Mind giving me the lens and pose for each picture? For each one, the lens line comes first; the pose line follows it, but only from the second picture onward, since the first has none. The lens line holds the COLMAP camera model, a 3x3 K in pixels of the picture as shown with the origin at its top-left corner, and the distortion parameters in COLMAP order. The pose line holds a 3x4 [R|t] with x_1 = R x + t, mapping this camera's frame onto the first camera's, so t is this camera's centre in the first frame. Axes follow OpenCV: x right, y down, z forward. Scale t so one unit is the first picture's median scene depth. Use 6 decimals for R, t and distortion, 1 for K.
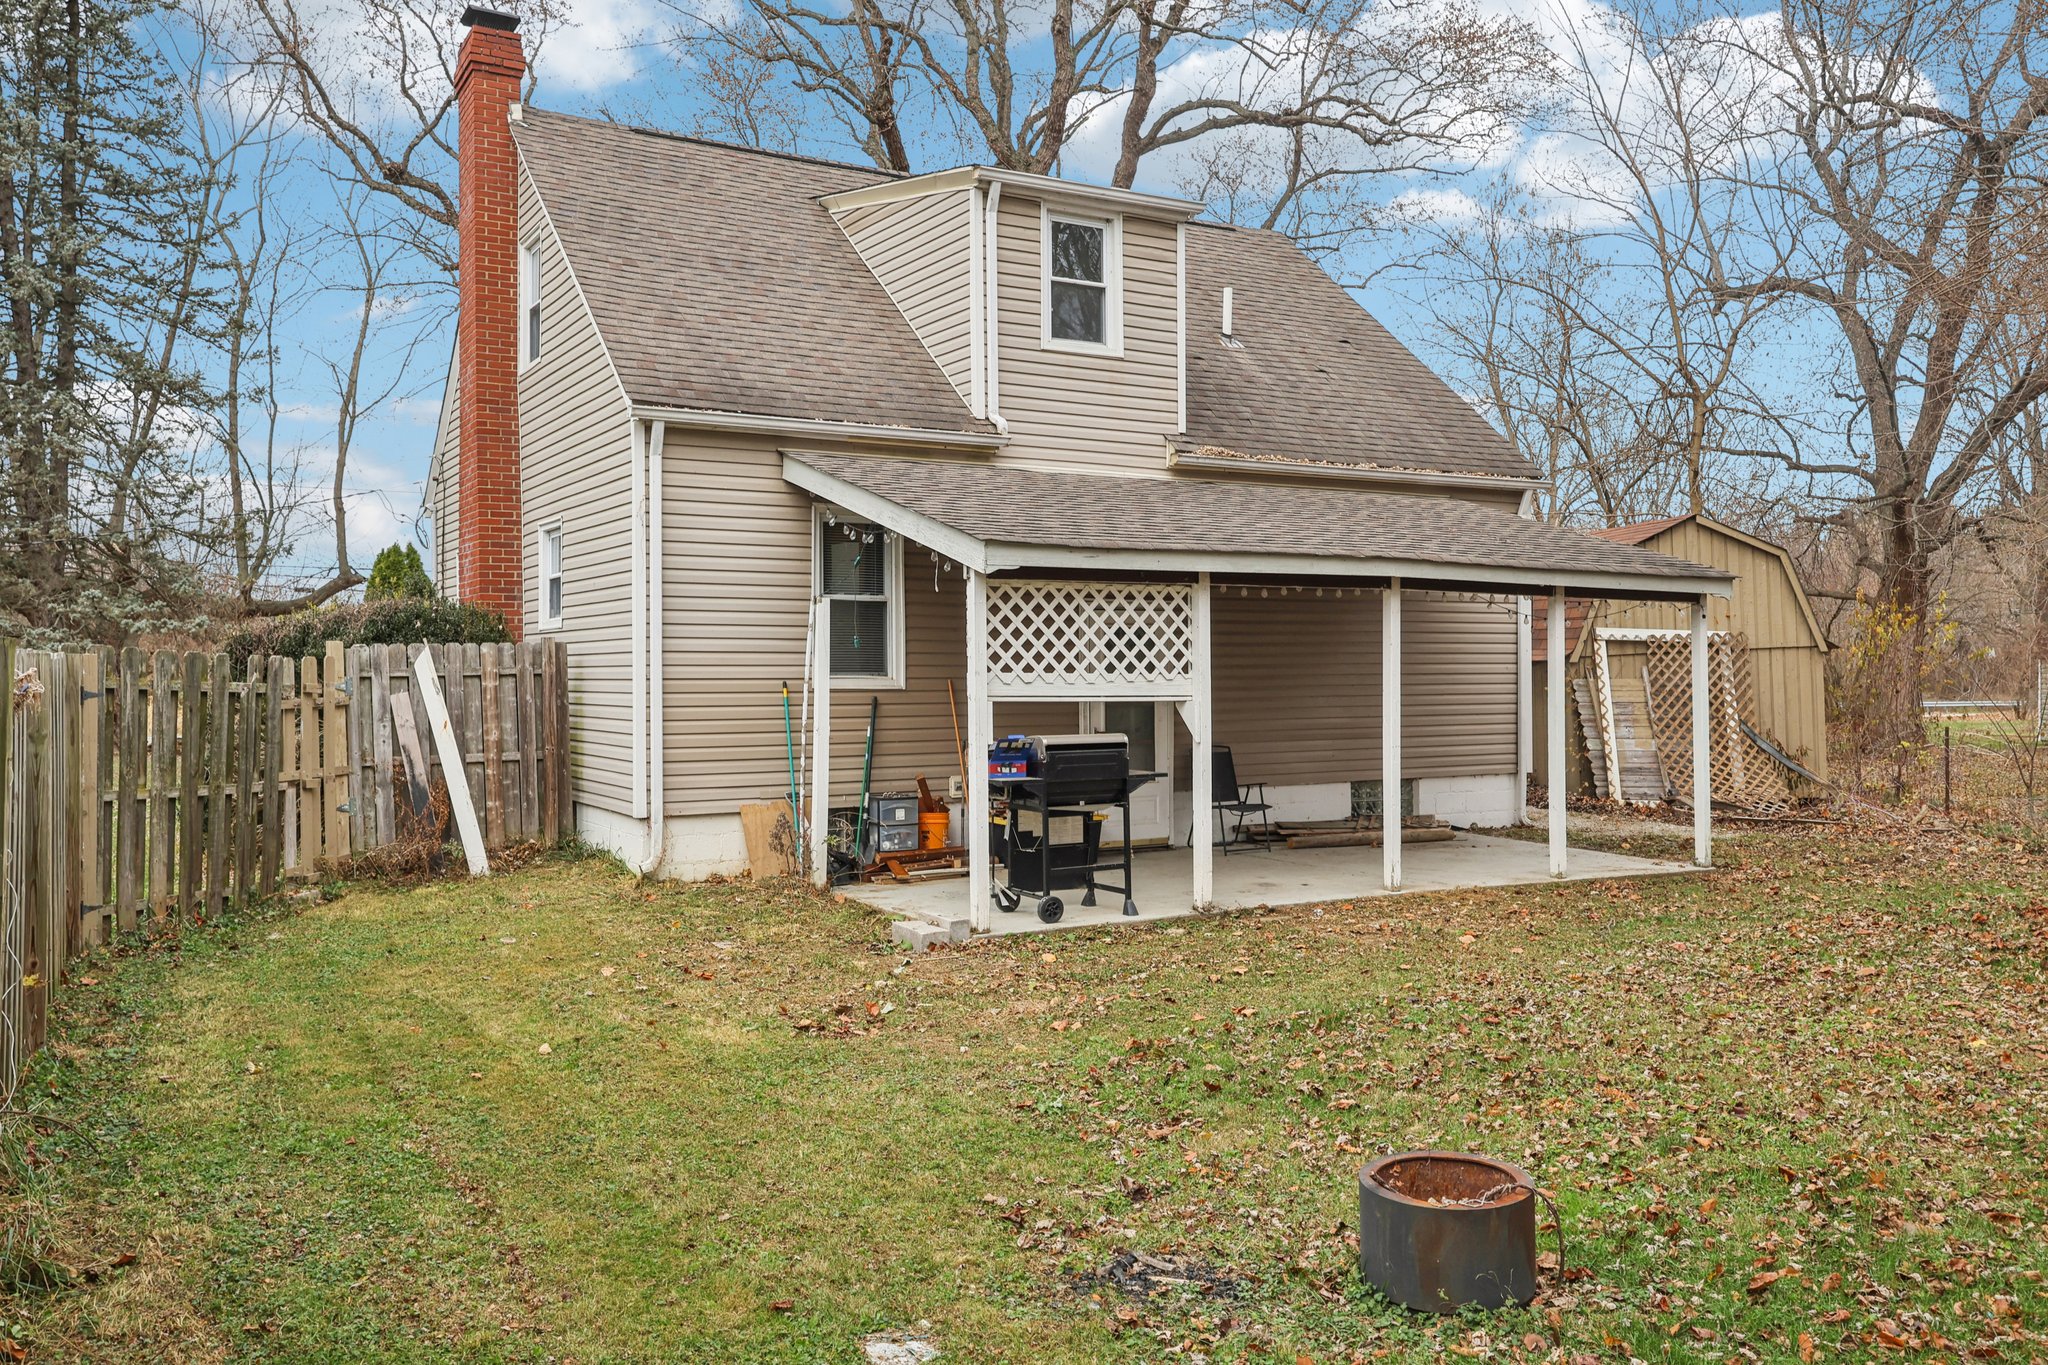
lens RADIAL K [[1614.5, 0, 1024.7], [0, 1614.5, 677.2], [0, 0, 1]] dist [0.002325, 0.001262]
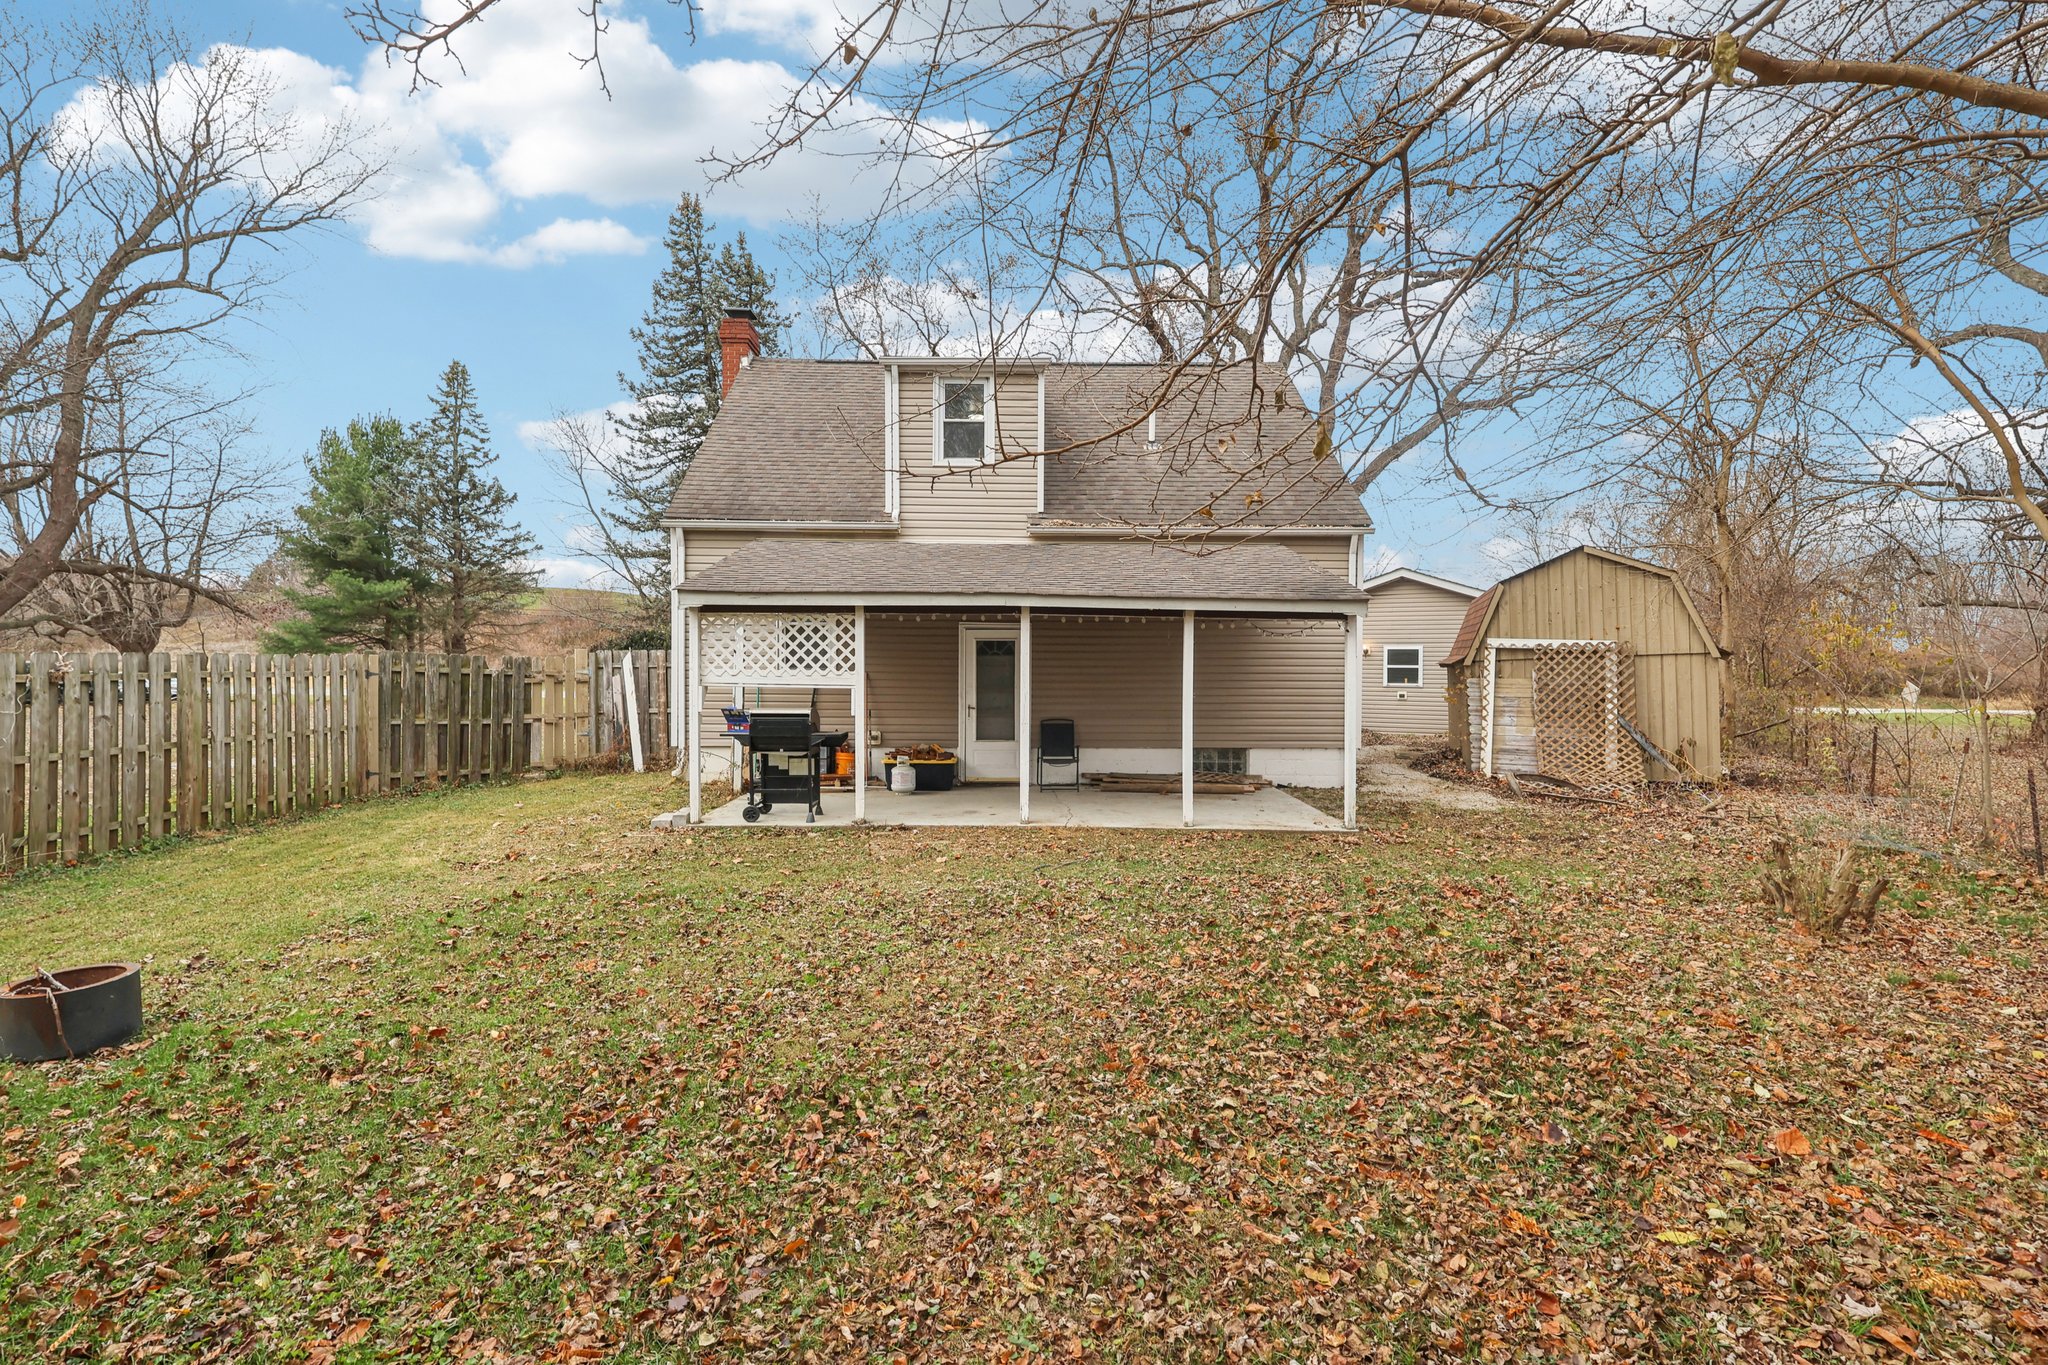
lens RADIAL K [[957.5, 0, 1024.0], [0, 957.5, 682.5], [0, 0, 1]] dist [0.001065, 0.000214]
pose [[0.874193, 0.017977, -0.485247, 0.537430], [-0.010268, 0.999775, 0.018540, -0.007836], [0.485471, -0.011225, 0.874181, 0.210116]]
